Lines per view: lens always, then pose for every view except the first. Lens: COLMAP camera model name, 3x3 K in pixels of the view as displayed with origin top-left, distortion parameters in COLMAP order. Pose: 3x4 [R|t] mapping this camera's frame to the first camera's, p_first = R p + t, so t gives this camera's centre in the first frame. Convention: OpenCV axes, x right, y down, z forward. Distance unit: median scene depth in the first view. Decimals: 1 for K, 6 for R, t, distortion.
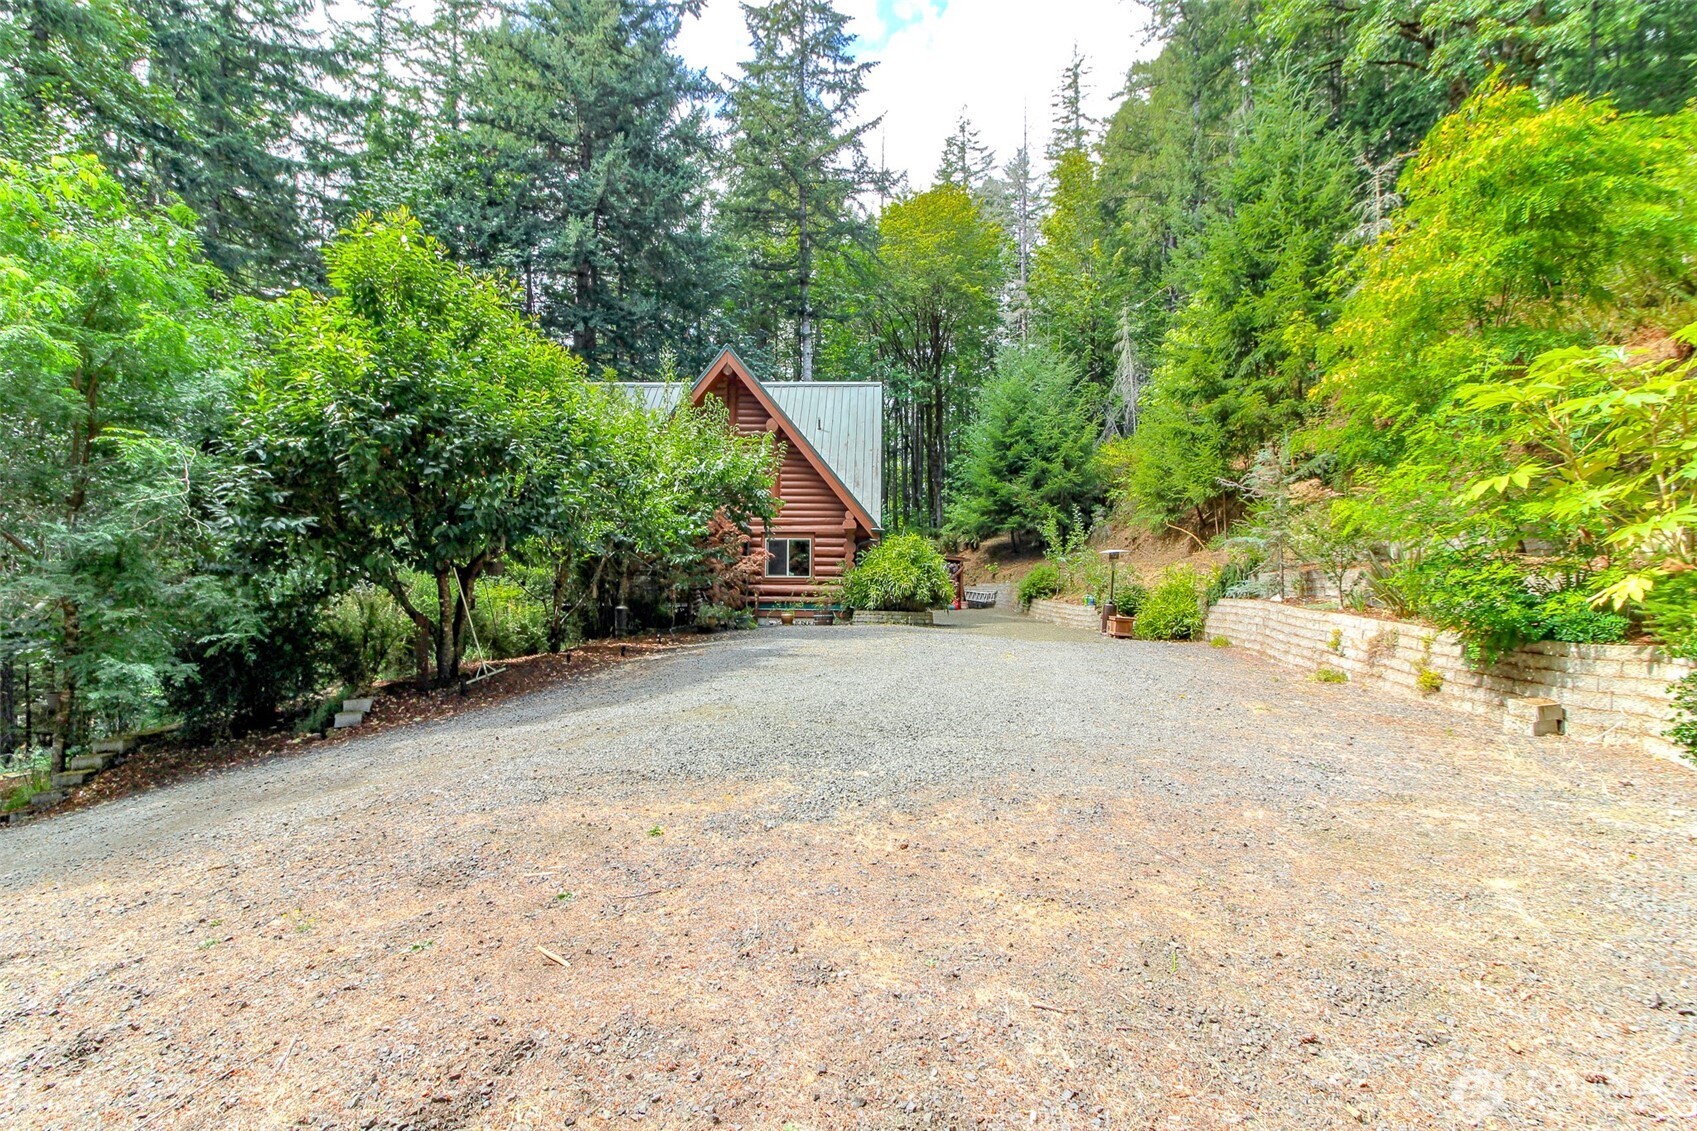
lens RADIAL K [[772.2, 0, 850.2], [0, 772.2, 569.1], [0, 0, 1]] dist [0.000350, -0.000060]
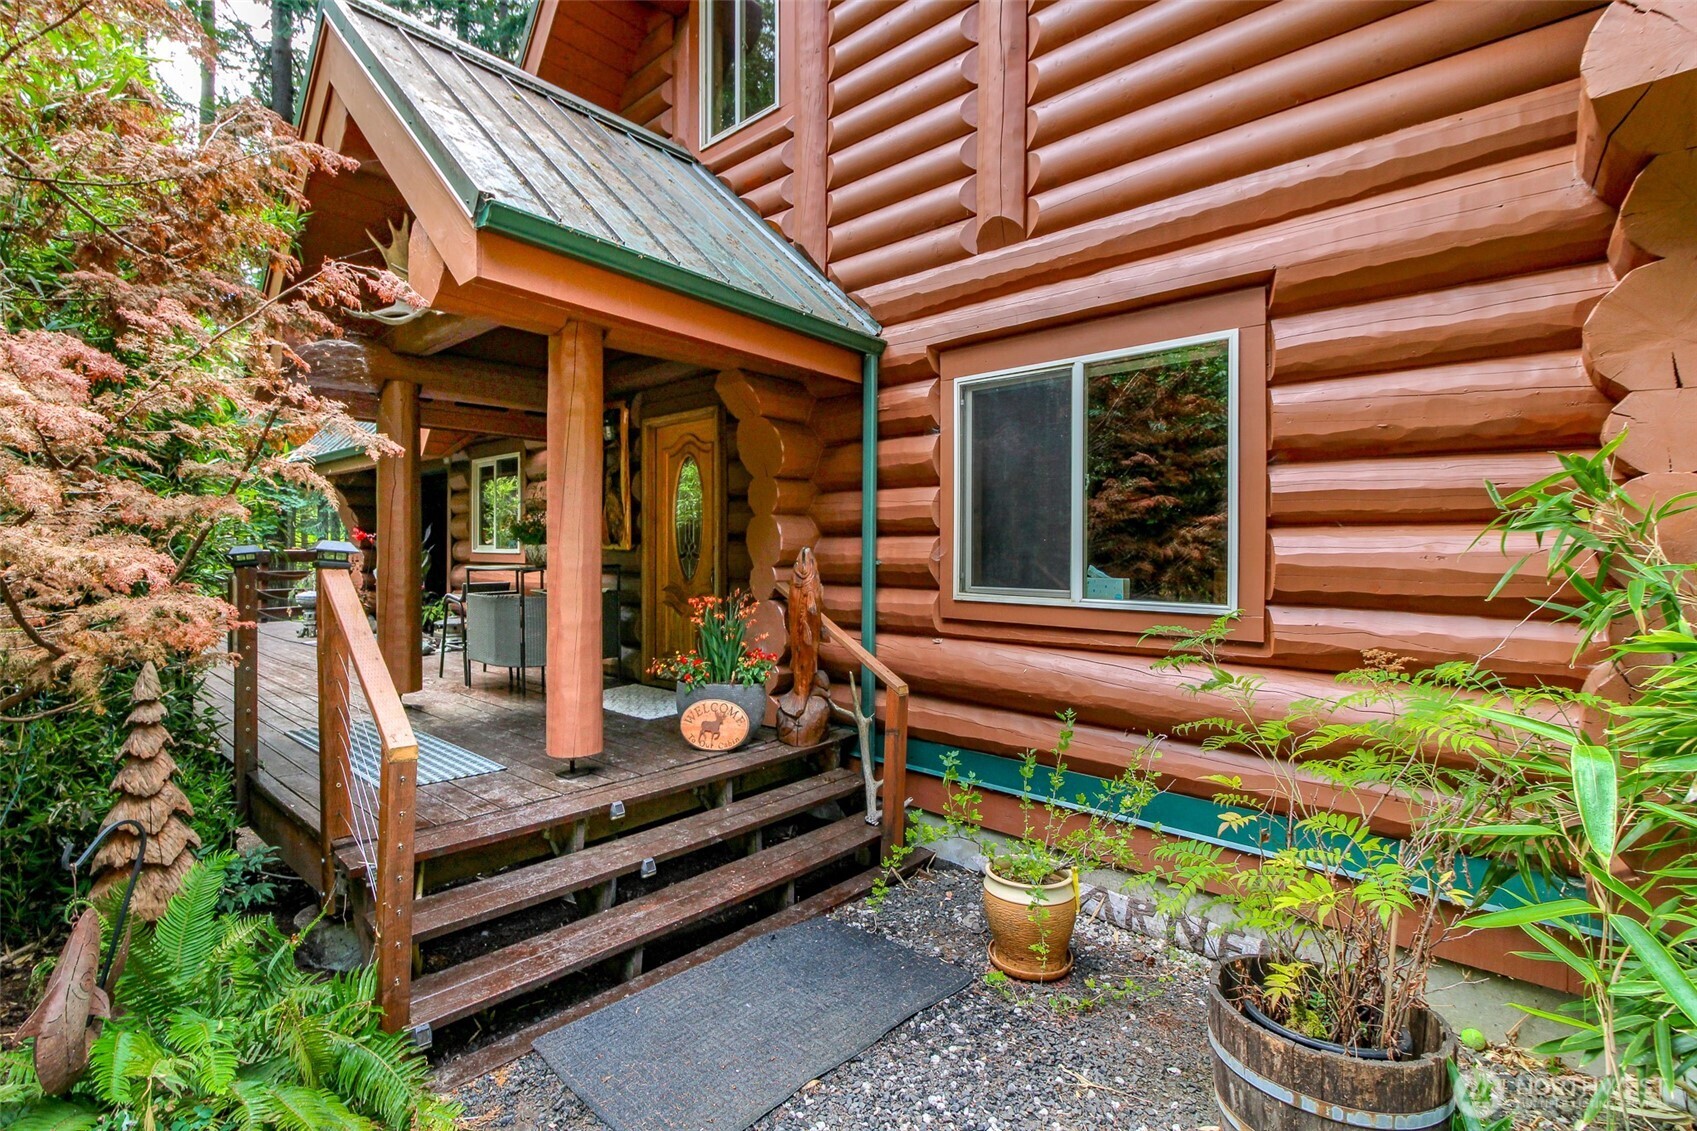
lens RADIAL K [[772.2, 0, 850.4], [0, 772.2, 556.7], [0, 0, 1]] dist [0.000350, -0.000060]
pose [[0.767337, 0.006404, -0.641212, -0.015620], [0.019024, 0.999283, 0.032747, -0.004969], [0.640962, -0.037326, 0.766664, 0.856487]]
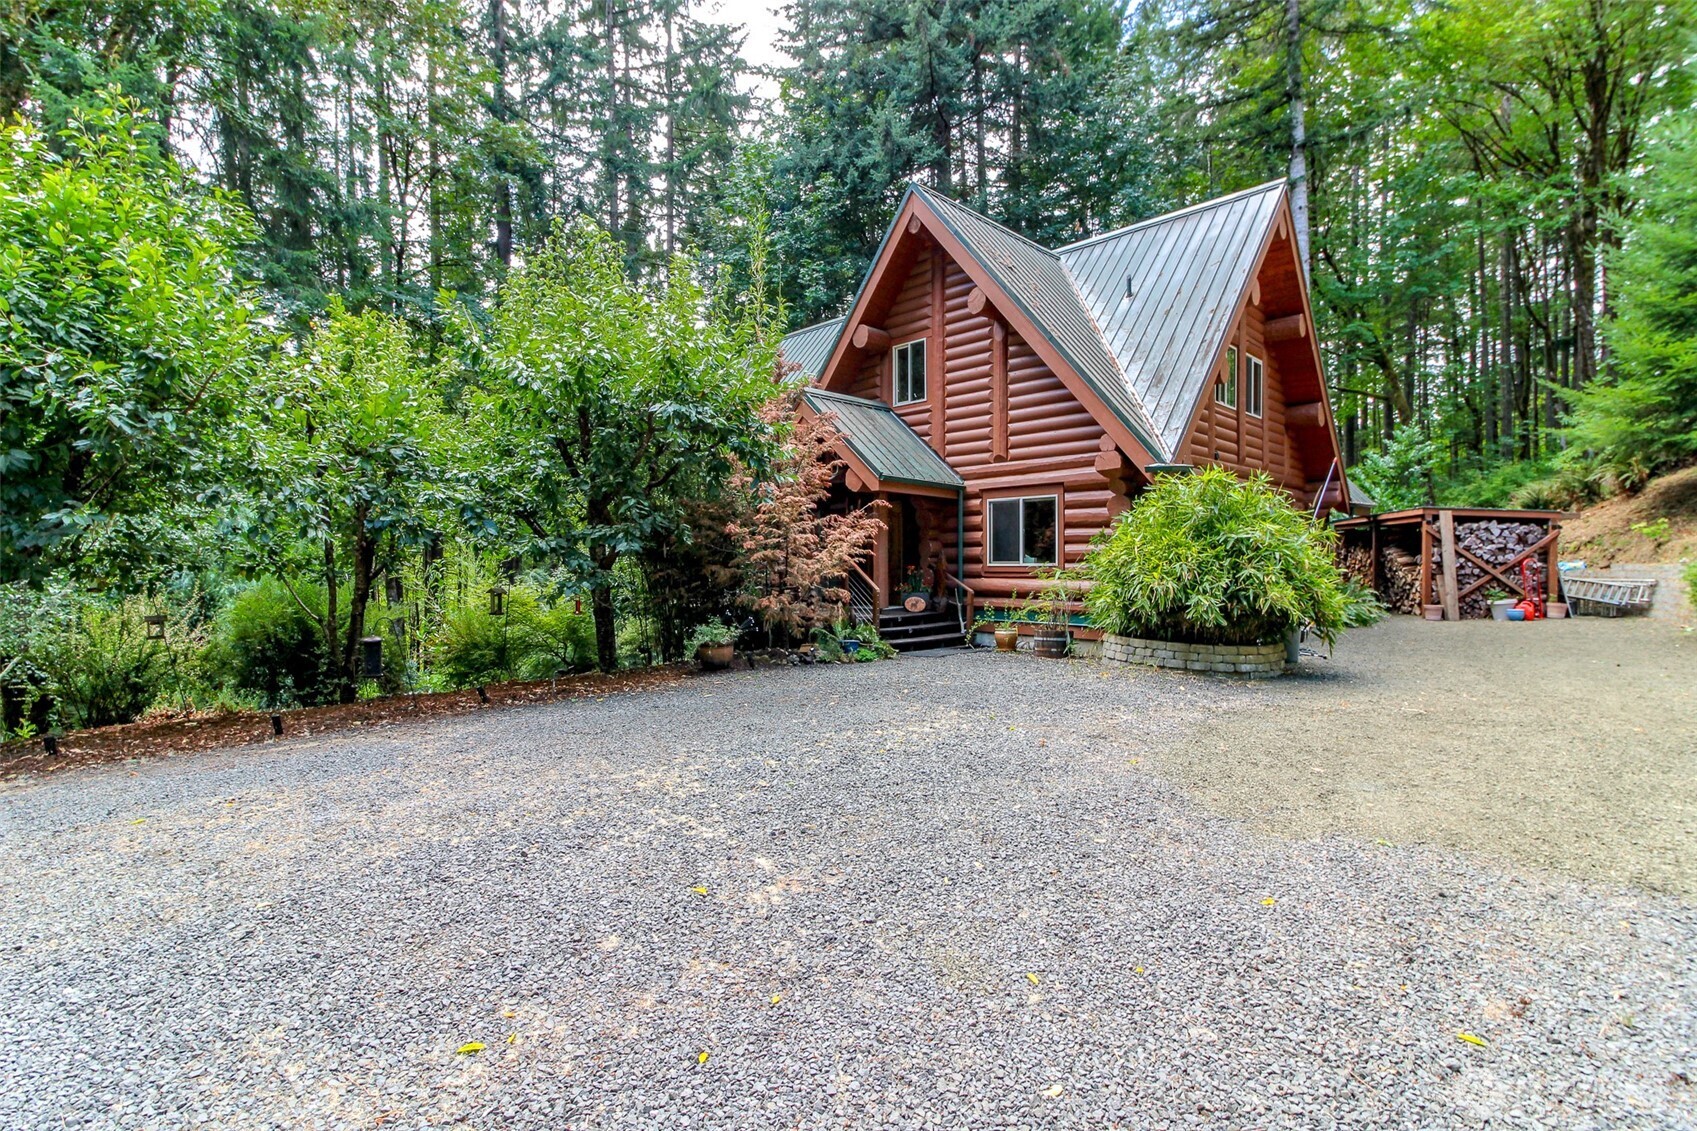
lens RADIAL K [[772.2, 0, 847.1], [0, 772.2, 571.6], [0, 0, 1]] dist [0.000350, -0.000060]
pose [[0.731122, -0.001021, -0.682245, 0.219255], [0.027068, 0.999255, 0.027512, -0.003569], [0.681709, -0.038582, 0.730605, 0.493309]]
